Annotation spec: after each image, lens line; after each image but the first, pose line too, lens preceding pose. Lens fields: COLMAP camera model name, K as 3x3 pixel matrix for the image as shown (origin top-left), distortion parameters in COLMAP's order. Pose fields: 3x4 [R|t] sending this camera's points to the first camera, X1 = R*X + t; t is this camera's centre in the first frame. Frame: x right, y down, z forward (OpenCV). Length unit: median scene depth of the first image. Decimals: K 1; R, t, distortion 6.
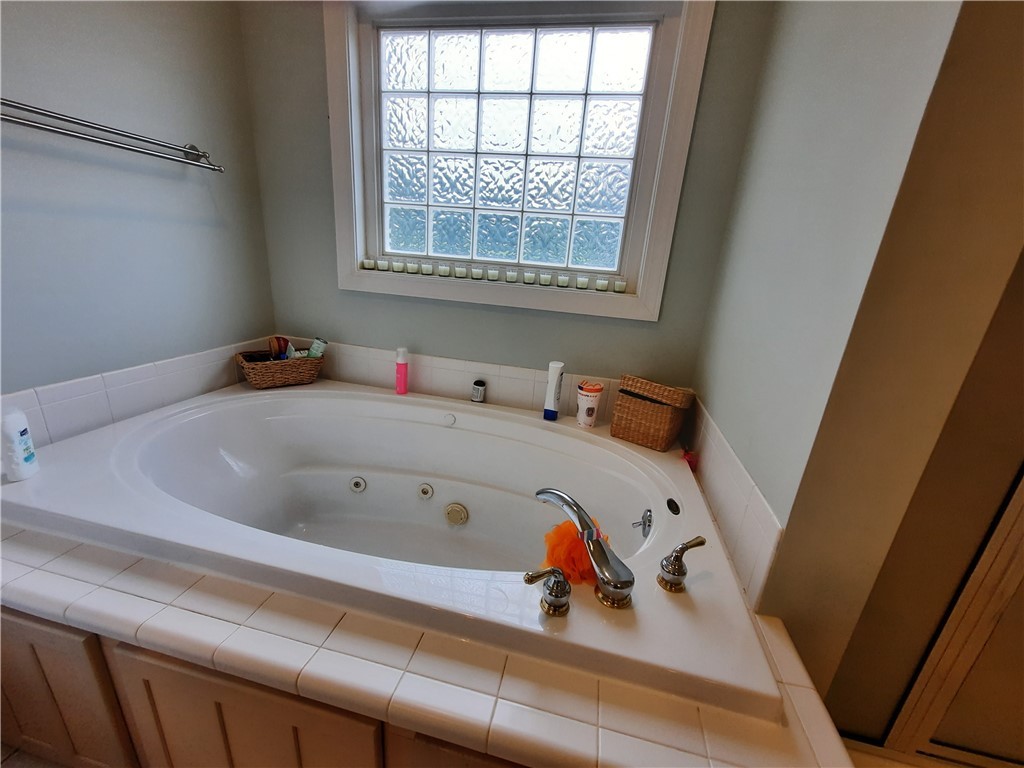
lens RADIAL K [[403.1, 0, 514.8], [0, 403.1, 385.9], [0, 0, 1]] dist [0.006460, 0.000582]
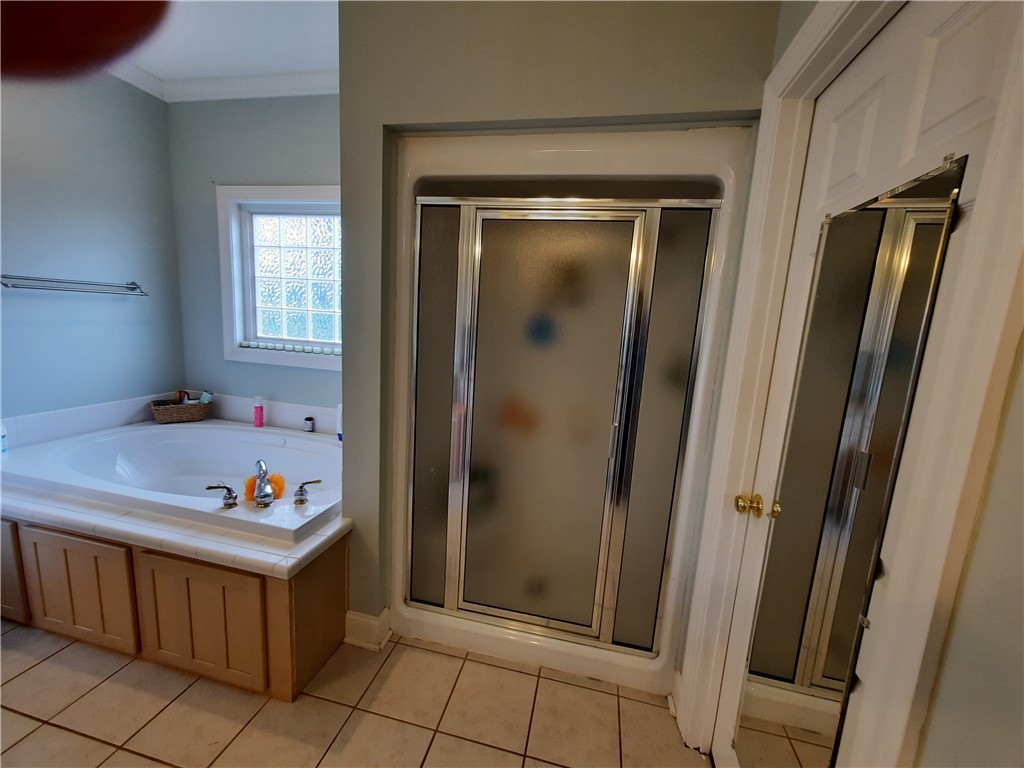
lens RADIAL K [[403.1, 0, 512.1], [0, 403.1, 383.7], [0, 0, 1]] dist [0.006460, 0.000582]
pose [[0.999785, -0.013989, -0.015337, 0.720630], [0.011450, 0.987905, -0.154636, 0.108898], [0.017315, 0.154427, 0.987853, -0.528695]]
